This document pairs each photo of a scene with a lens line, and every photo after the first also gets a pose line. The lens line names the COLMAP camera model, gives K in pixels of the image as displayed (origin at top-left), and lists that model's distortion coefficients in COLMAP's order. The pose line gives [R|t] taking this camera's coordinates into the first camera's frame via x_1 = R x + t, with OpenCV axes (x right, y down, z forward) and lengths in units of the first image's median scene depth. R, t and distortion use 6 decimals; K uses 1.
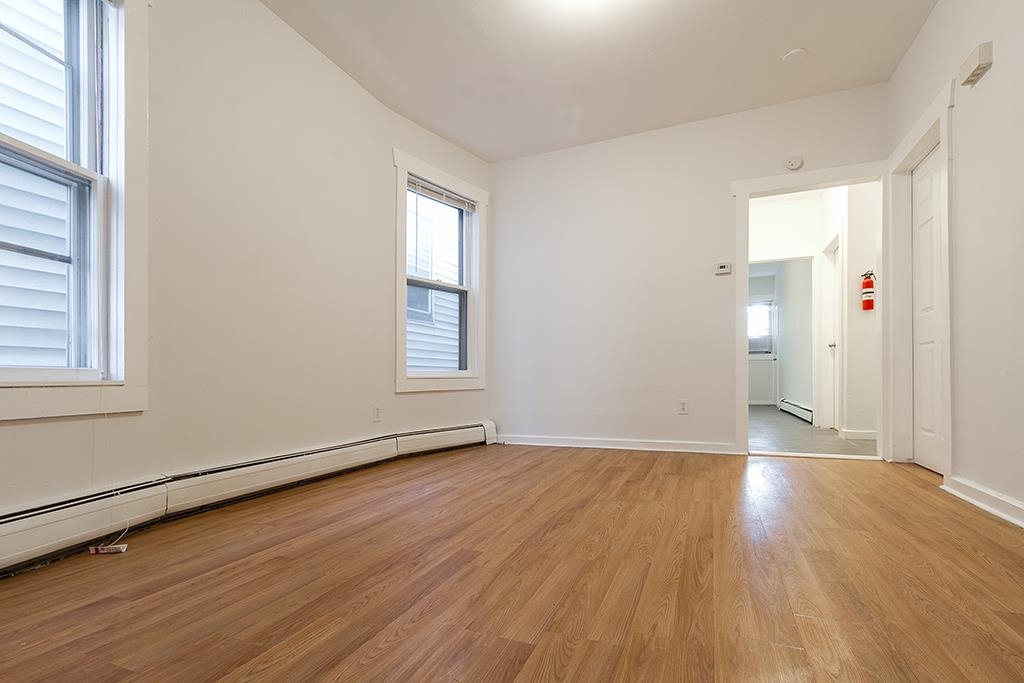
lens RADIAL K [[487.3, 0, 507.7], [0, 487.3, 360.9], [0, 0, 1]] dist [-0.000766, -0.000253]
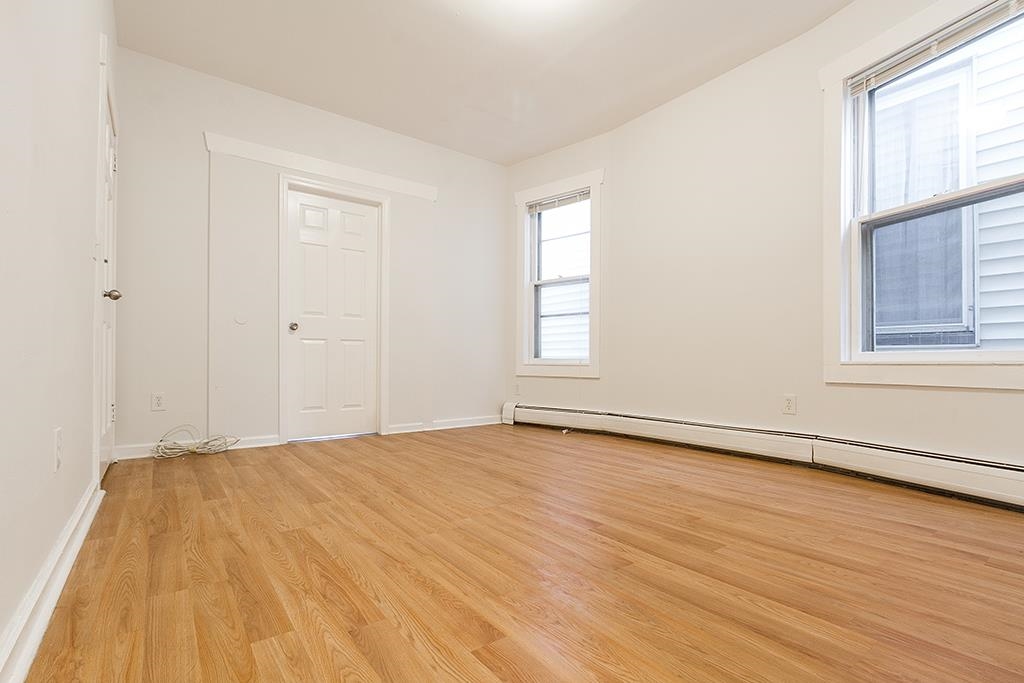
lens RADIAL K [[487.3, 0, 507.7], [0, 487.3, 360.9], [0, 0, 1]] dist [-0.000766, -0.000253]
pose [[-0.528711, 0.005064, -0.848787, 1.020183], [0.033251, 0.999338, -0.014751, 0.038859], [0.848150, -0.036022, -0.528530, 1.472228]]
